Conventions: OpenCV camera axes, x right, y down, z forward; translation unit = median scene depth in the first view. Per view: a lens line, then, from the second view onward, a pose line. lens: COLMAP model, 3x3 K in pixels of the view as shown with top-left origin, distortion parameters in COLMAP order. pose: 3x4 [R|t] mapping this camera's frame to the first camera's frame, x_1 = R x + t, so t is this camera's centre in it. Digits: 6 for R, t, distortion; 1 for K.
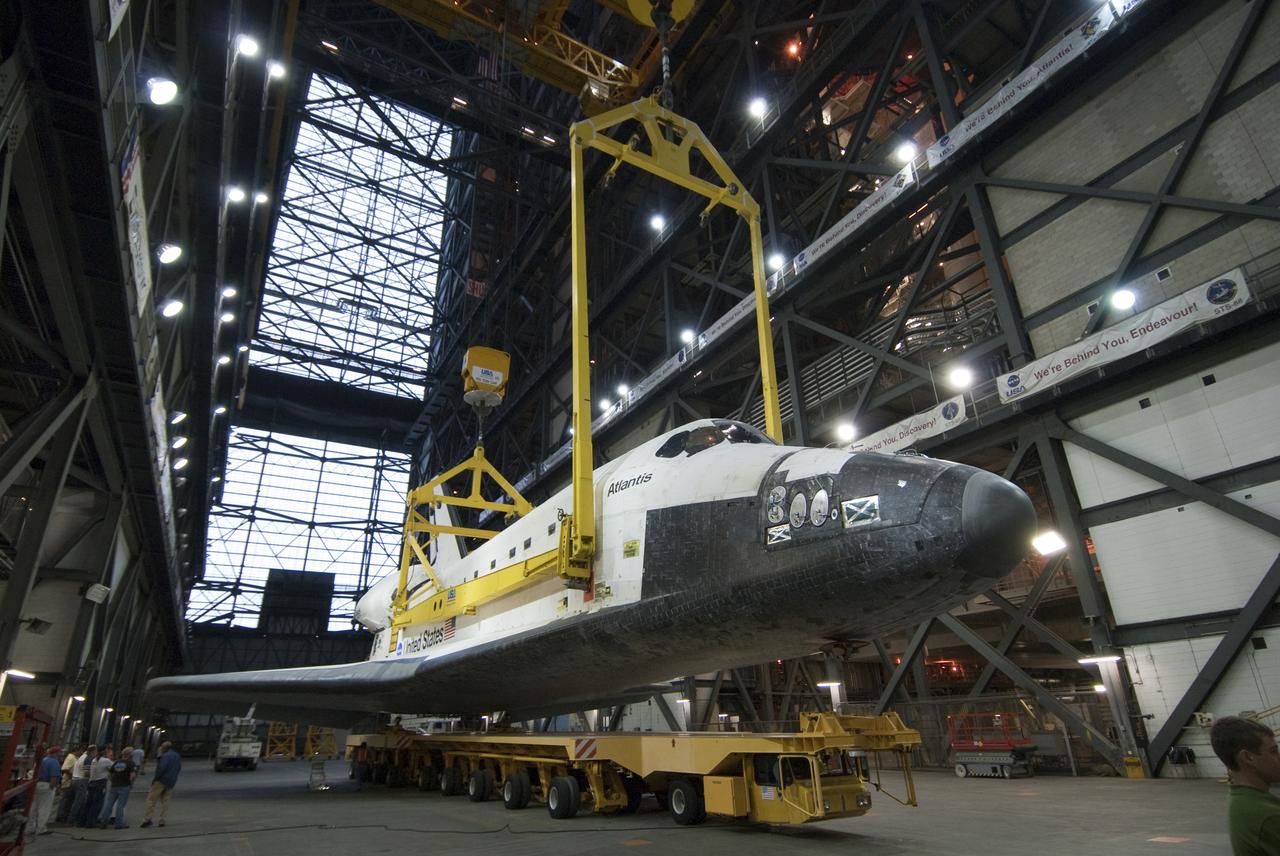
lens RADIAL K [[674.4, 0, 640.0], [0, 674.4, 428.0], [0, 0, 1]] dist [0.001326, 0.000093]
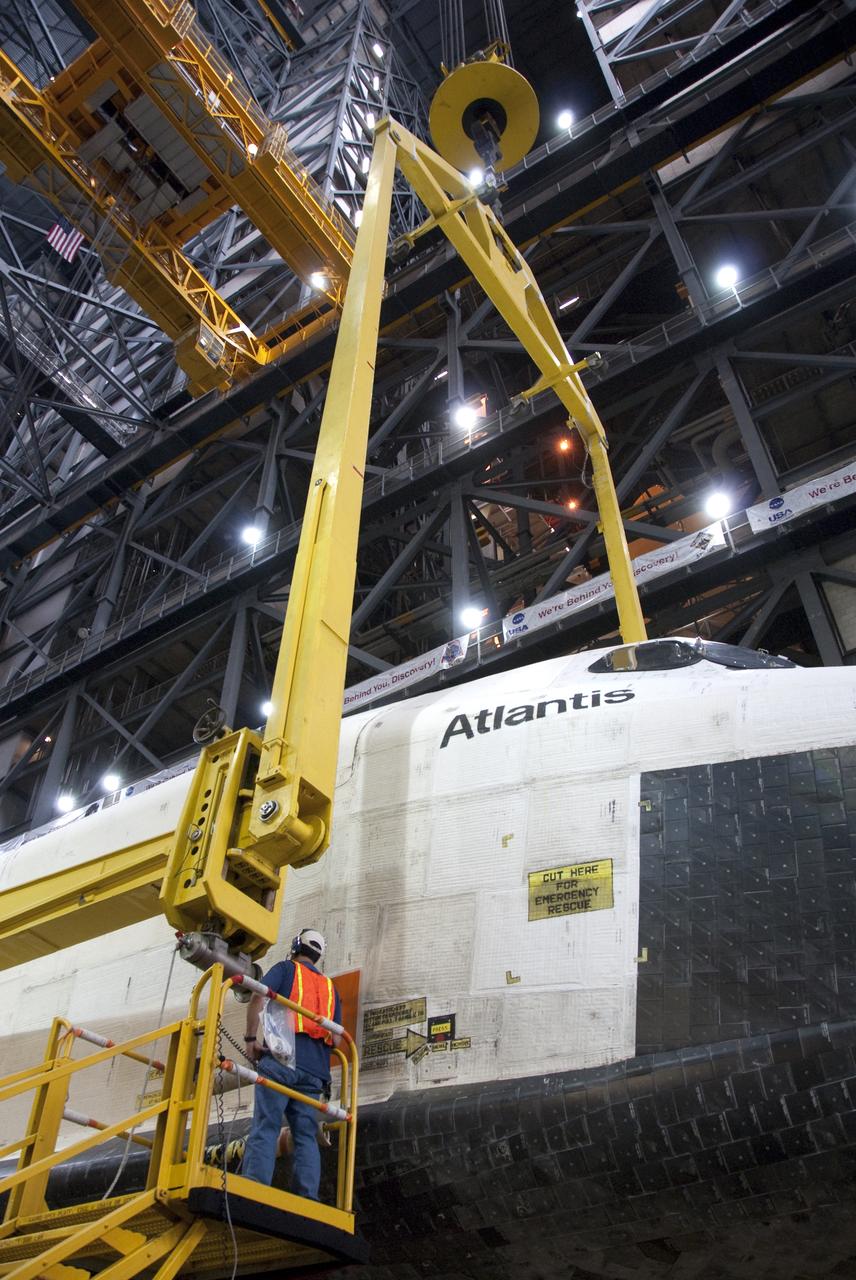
lens RADIAL K [[973.3, 0, 428.0], [0, 973.3, 640.0], [0, 0, 1]] dist [-0.106940, 0.000091]
pose [[0.900015, 0.315595, 0.300622, -0.147490], [-0.198515, 0.910841, -0.361884, 0.157690], [-0.388027, 0.266023, 0.882421, 0.402152]]
